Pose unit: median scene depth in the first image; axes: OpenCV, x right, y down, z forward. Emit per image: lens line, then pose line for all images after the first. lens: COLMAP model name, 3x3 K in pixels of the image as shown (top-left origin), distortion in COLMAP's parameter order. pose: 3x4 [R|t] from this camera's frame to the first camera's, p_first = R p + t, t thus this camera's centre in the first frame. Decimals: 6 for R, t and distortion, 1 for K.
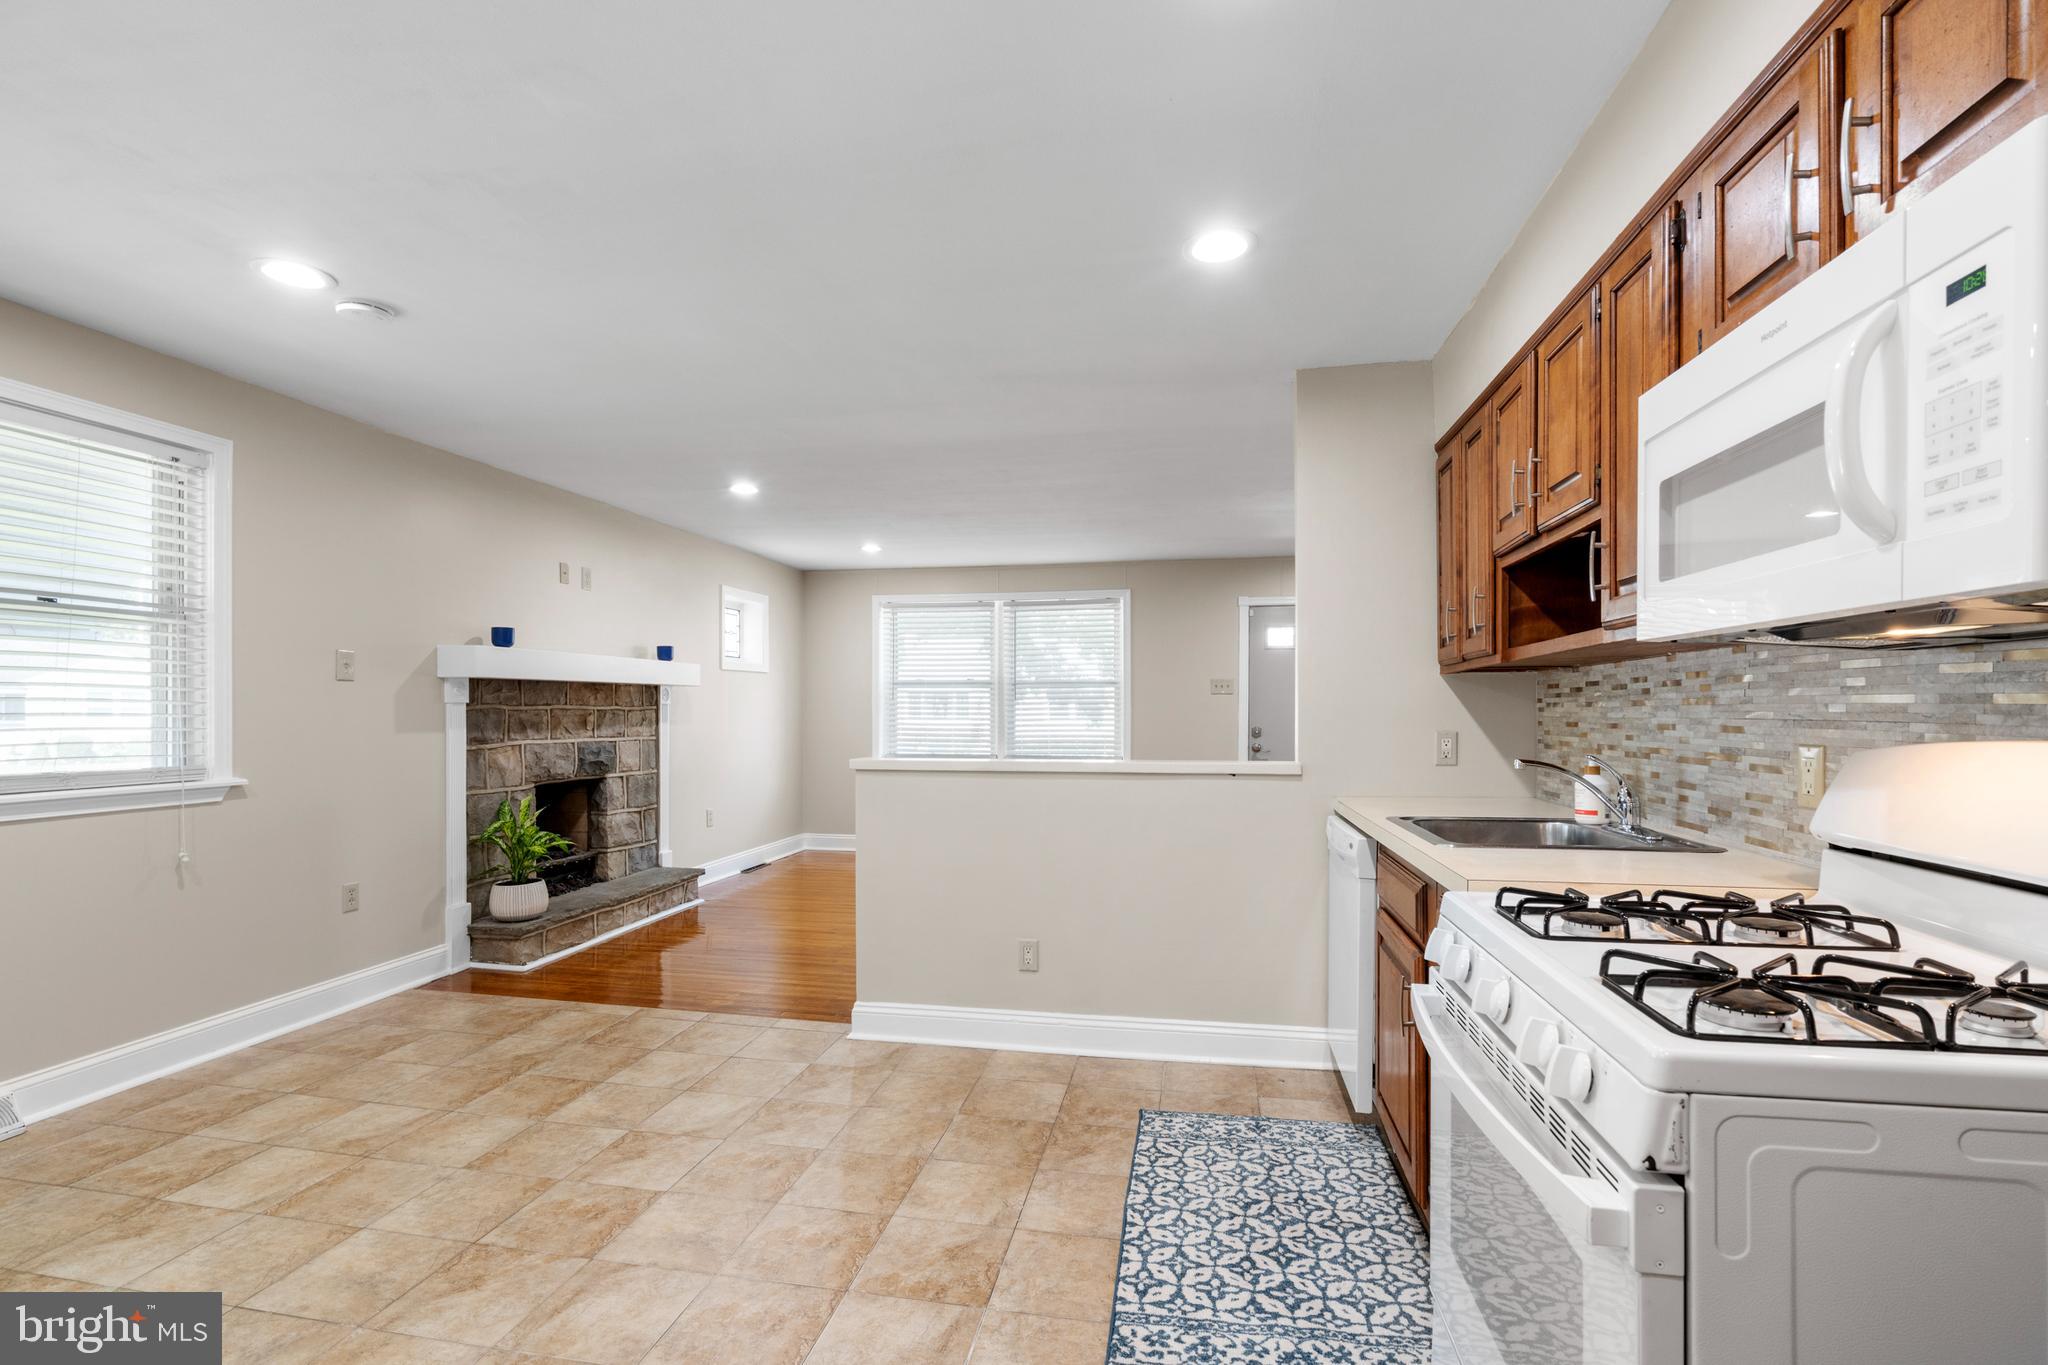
lens RADIAL K [[937.1, 0, 1019.2], [0, 937.1, 716.1], [0, 0, 1]] dist [-0.006688, 0.003042]
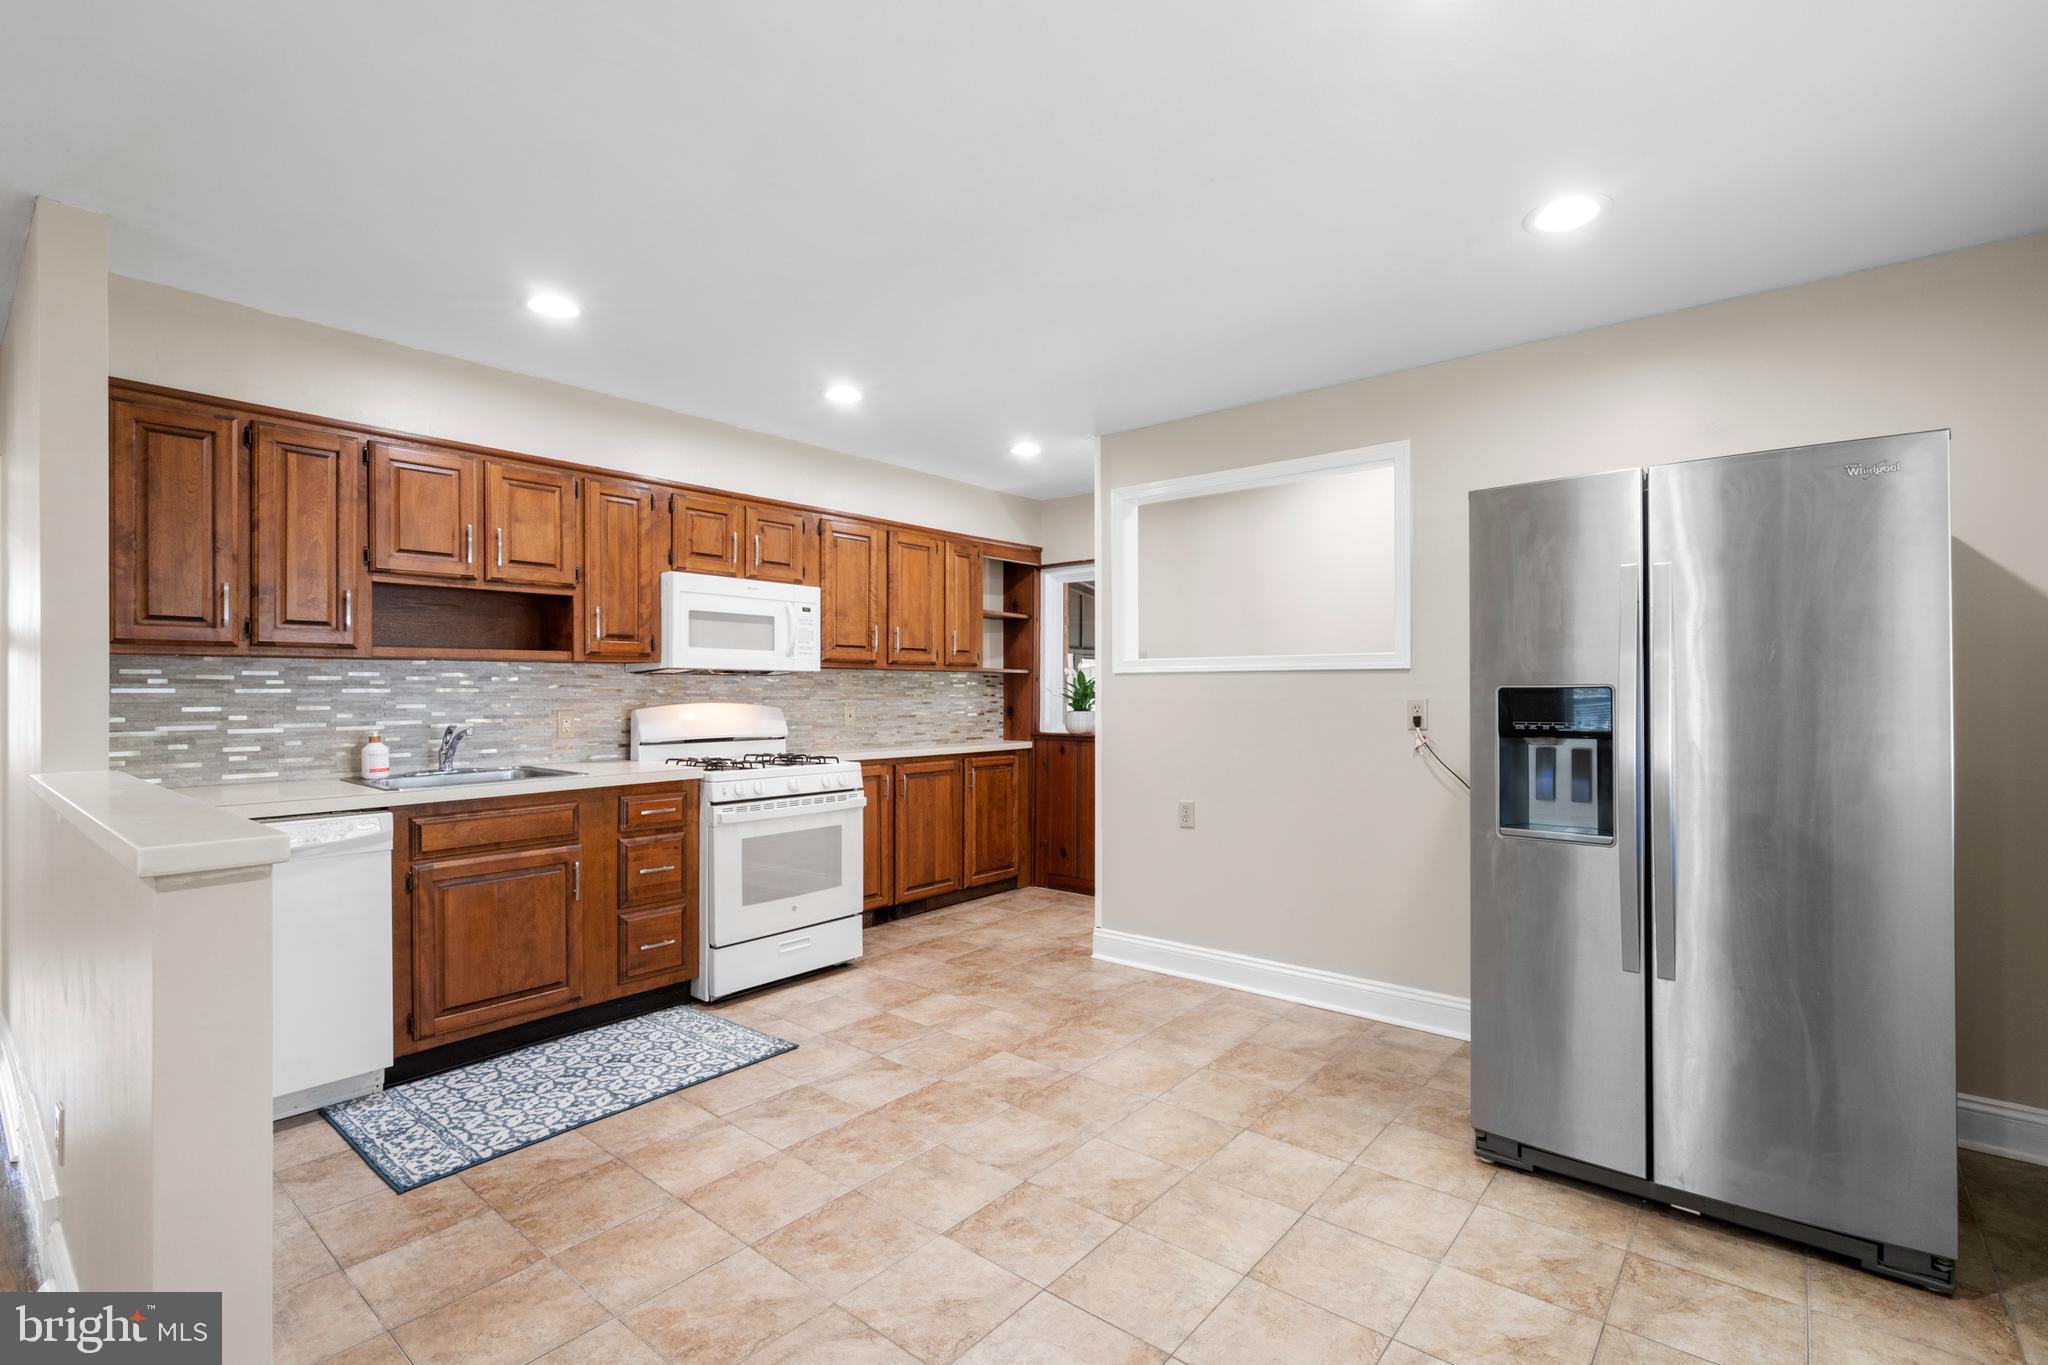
lens RADIAL K [[937.1, 0, 1026.4], [0, 937.1, 688.3], [0, 0, 1]] dist [-0.006688, 0.003042]
pose [[-0.874923, 0.005399, 0.484233, -0.418044], [0.005923, 0.999982, -0.000448, -0.004723], [-0.484227, 0.002476, -0.874939, 0.822796]]
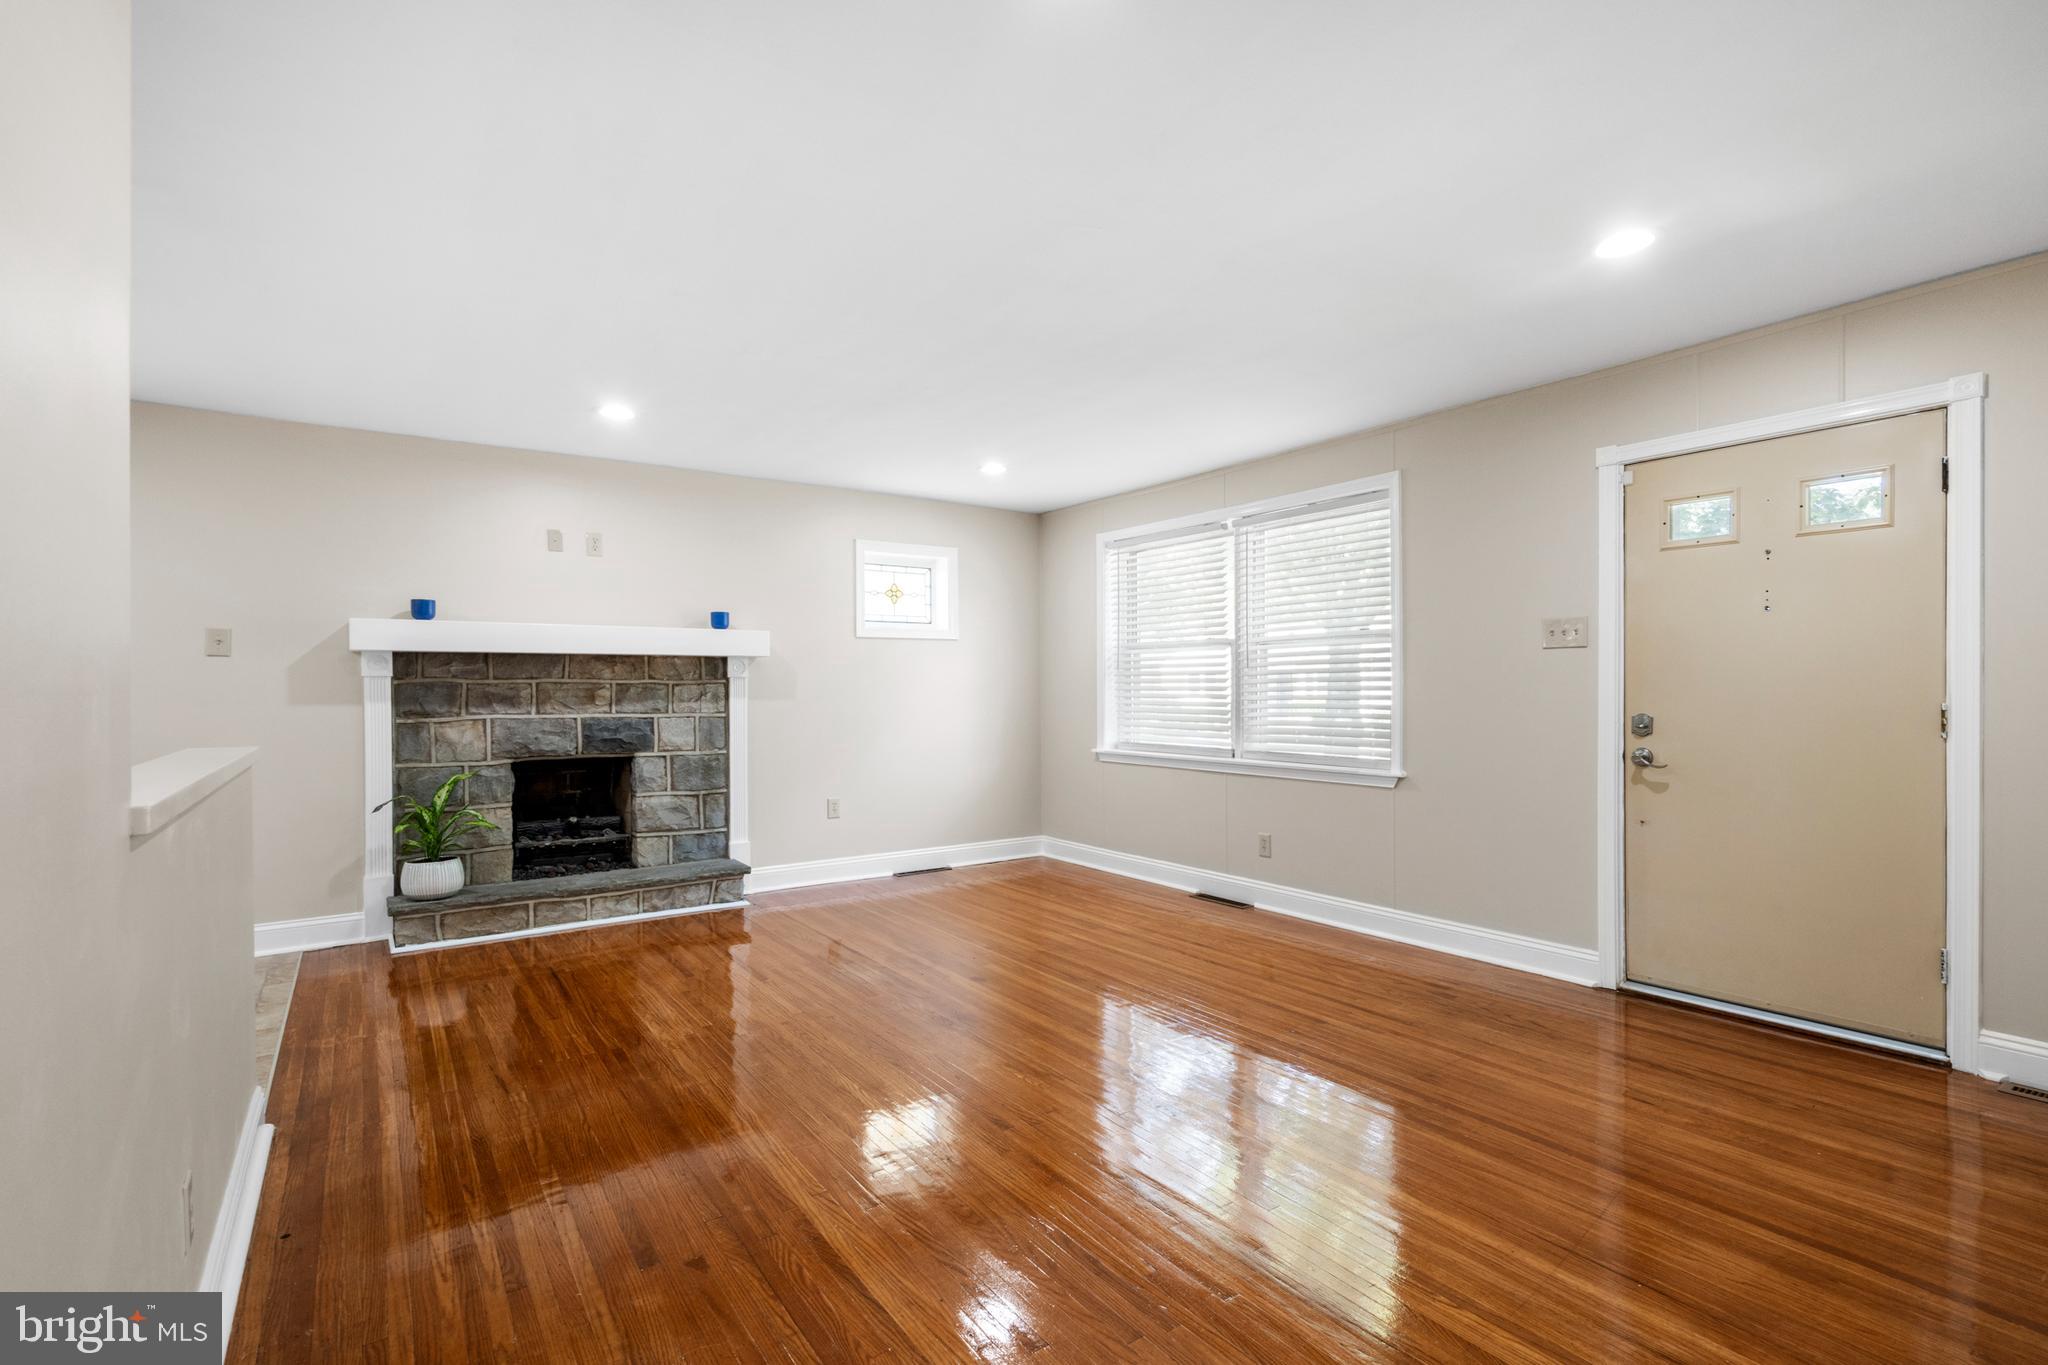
lens RADIAL K [[937.1, 0, 1024.5], [0, 937.1, 700.9], [0, 0, 1]] dist [-0.006688, 0.003042]
pose [[0.724529, 0.005805, -0.689220, 0.524741], [-0.002089, 0.999978, 0.006226, 0.003837], [0.689241, -0.003071, 0.724526, 0.645823]]
